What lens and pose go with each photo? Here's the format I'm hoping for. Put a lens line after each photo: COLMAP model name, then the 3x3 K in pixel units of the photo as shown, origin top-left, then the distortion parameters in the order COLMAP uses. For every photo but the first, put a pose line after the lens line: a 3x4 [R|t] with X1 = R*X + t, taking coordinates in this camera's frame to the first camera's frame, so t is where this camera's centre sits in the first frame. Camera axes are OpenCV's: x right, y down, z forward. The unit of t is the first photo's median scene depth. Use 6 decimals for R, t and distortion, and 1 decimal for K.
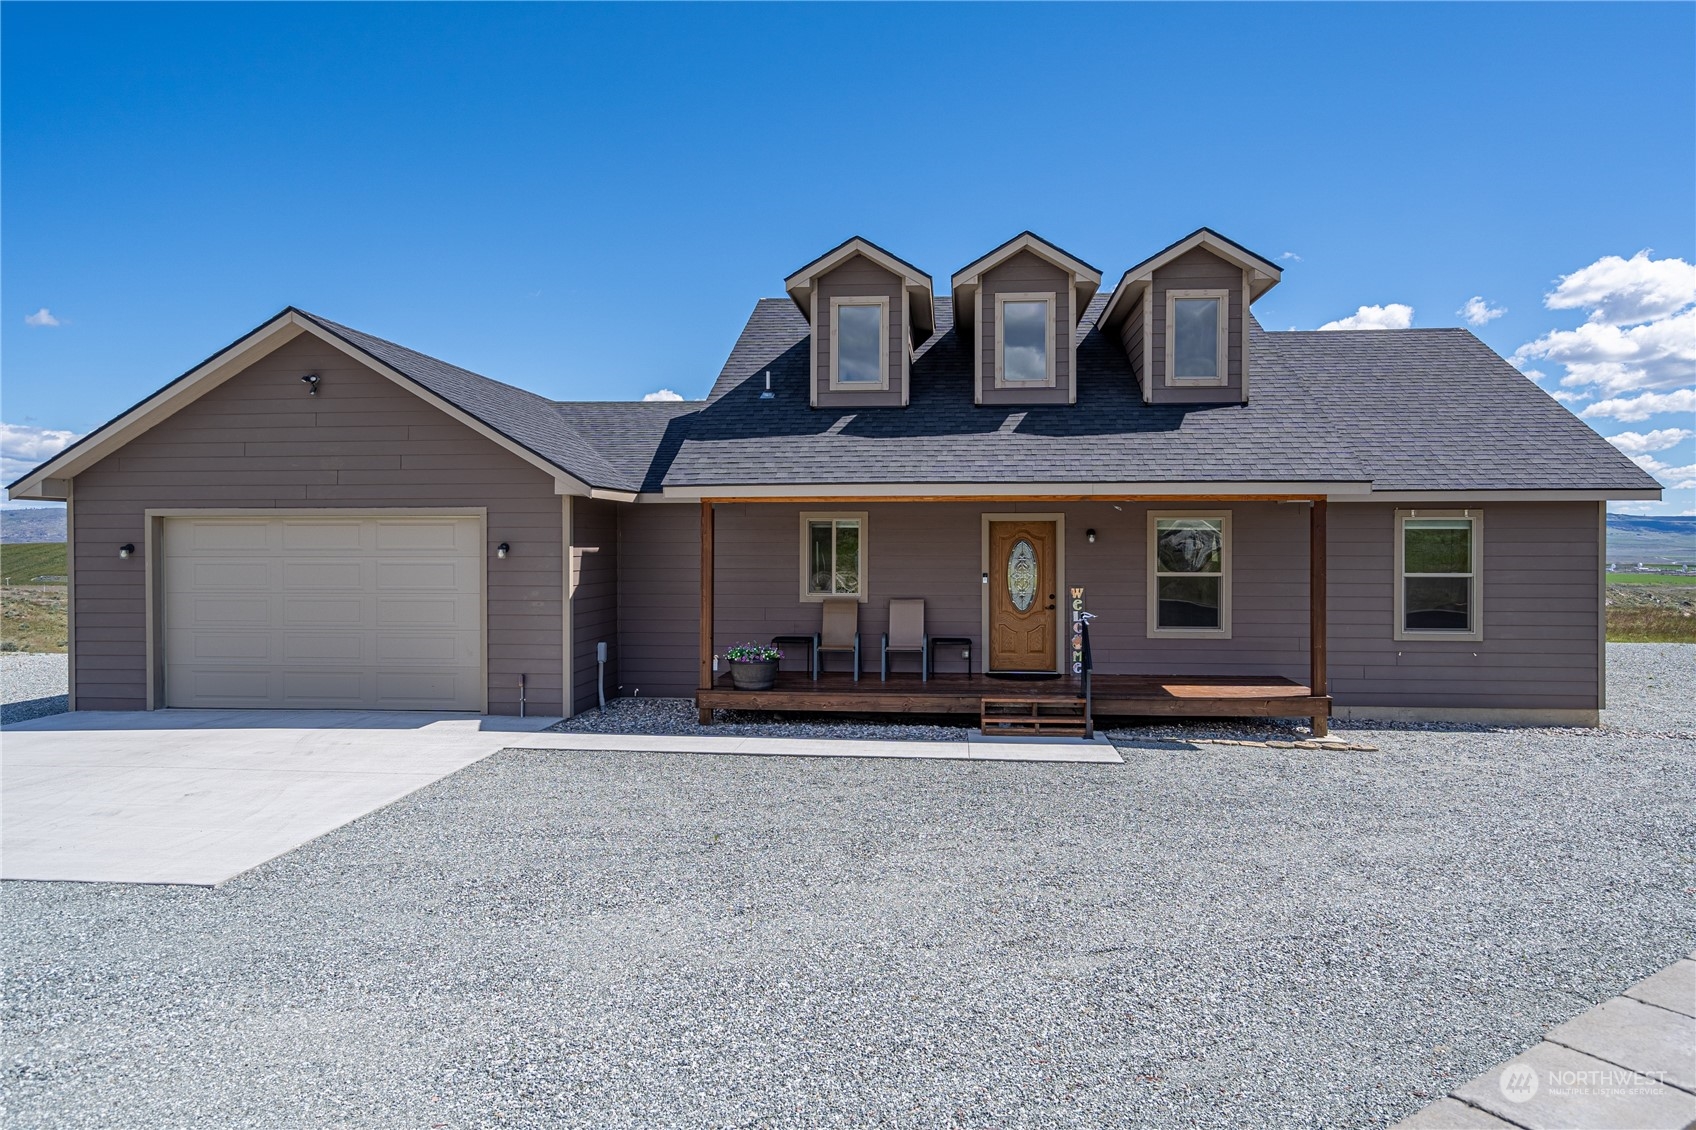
lens RADIAL K [[1069.8, 0, 809.5], [0, 1069.8, 551.0], [0, 0, 1]] dist [0.015448, -0.006828]
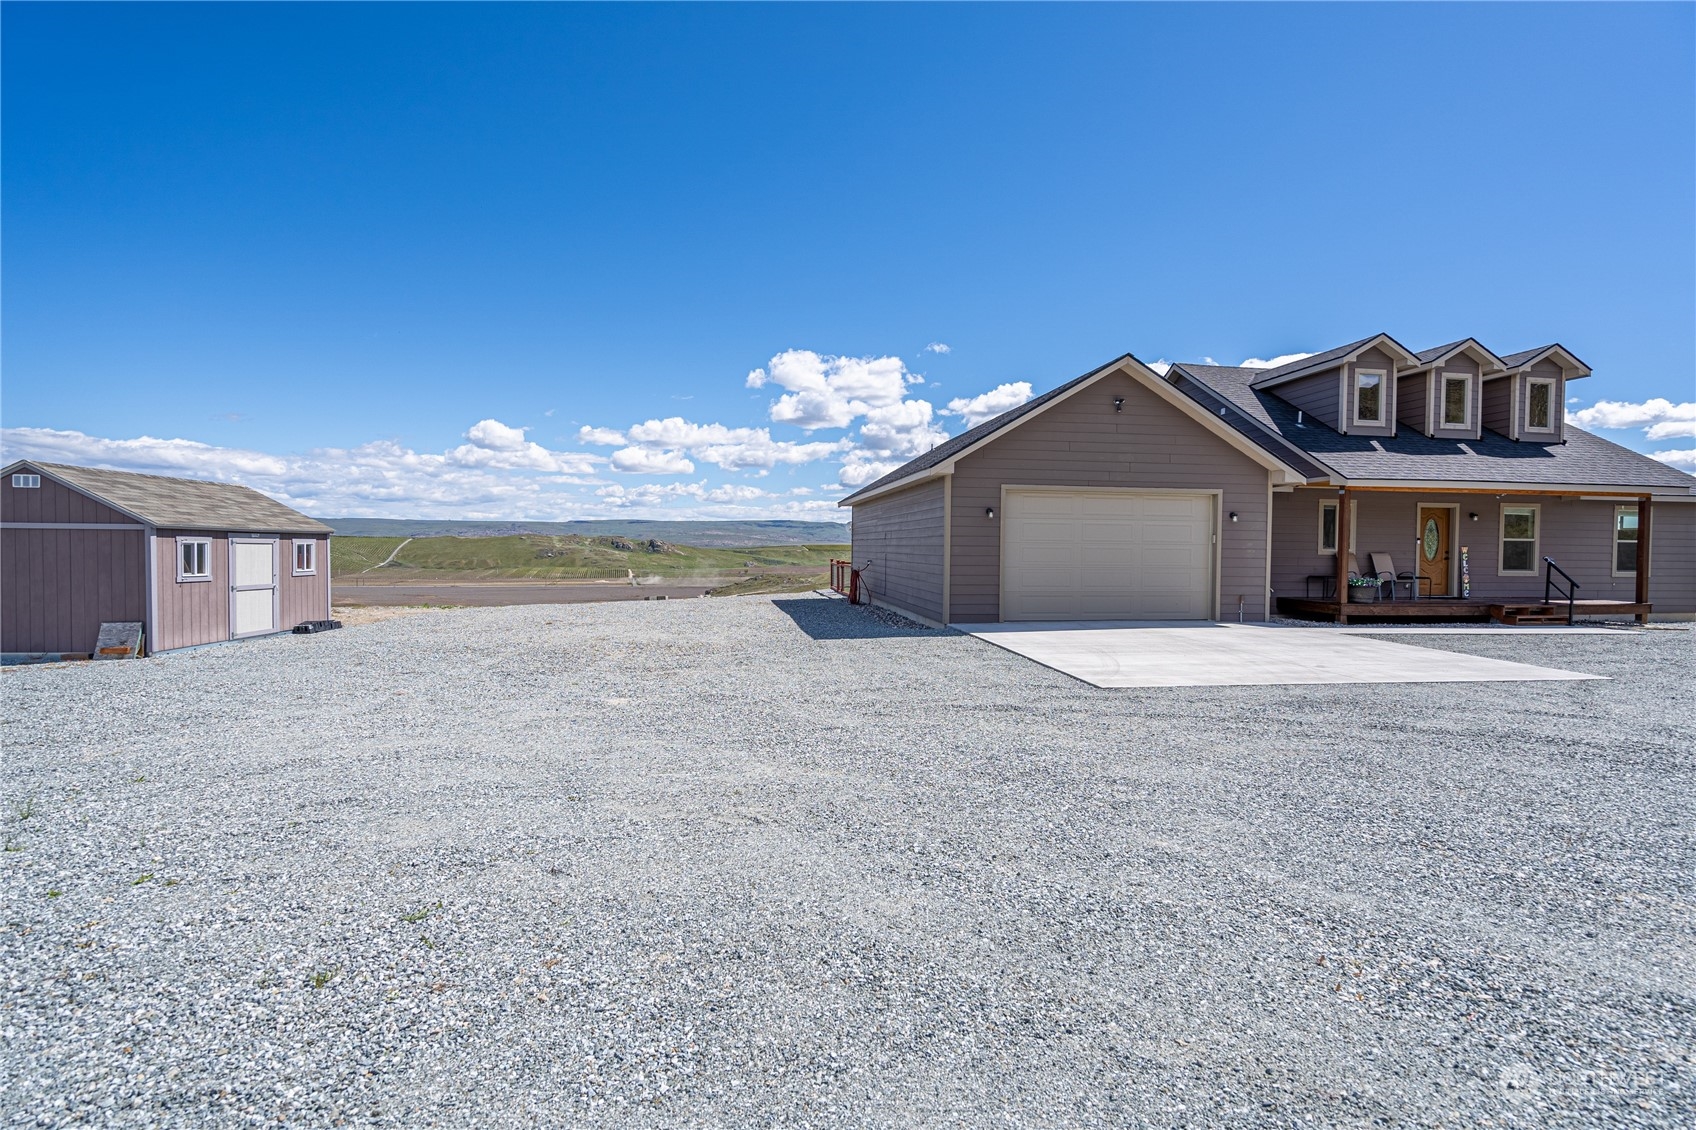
lens RADIAL K [[817.3, 0, 831.1], [0, 817.3, 566.5], [0, 0, 1]] dist [-0.001041, 0.002611]
pose [[0.968590, 0.005127, 0.248609, -1.101006], [-0.012171, 0.999566, 0.026808, 0.044813], [-0.248364, -0.028992, 0.968233, -0.021309]]
